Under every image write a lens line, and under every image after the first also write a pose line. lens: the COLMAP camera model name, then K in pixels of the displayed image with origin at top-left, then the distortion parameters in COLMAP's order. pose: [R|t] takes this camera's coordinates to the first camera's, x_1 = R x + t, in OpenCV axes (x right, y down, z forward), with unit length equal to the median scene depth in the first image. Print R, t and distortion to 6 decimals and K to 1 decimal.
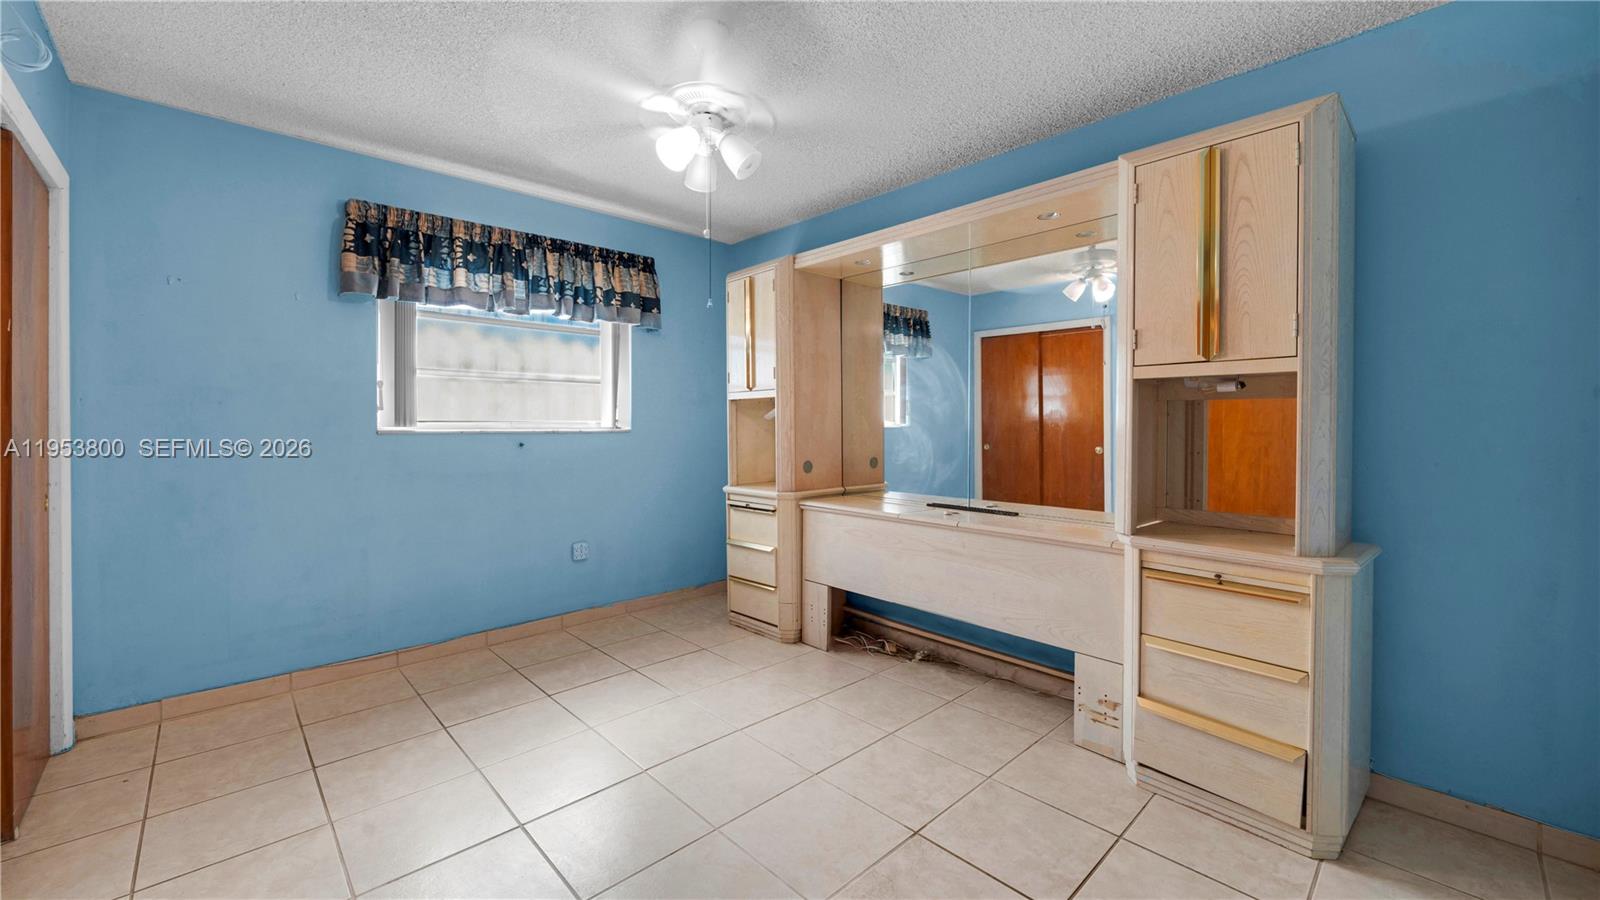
lens RADIAL K [[625.8, 0, 798.6], [0, 625.8, 432.7], [0, 0, 1]] dist [-0.000708, 0.000037]
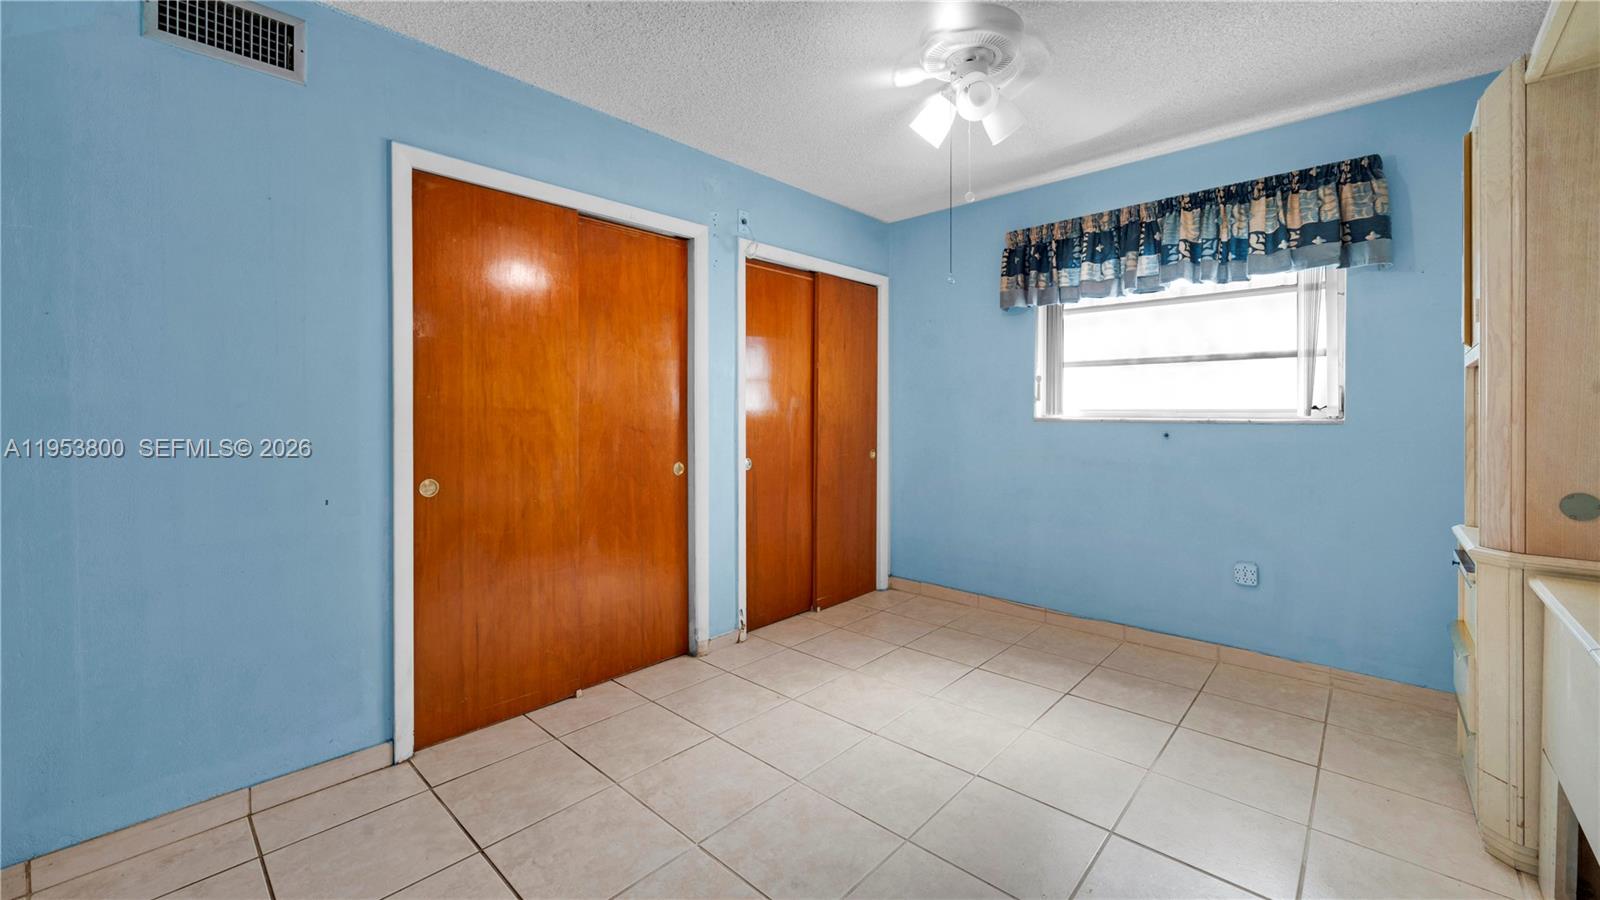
lens RADIAL K [[625.8, 0, 785.4], [0, 625.8, 417.3], [0, 0, 1]] dist [-0.000708, 0.000037]
pose [[0.056085, 0.009890, -0.998377, 0.456350], [-0.008892, 0.999916, 0.009405, -0.010513], [0.998386, 0.008350, 0.056169, 0.431210]]
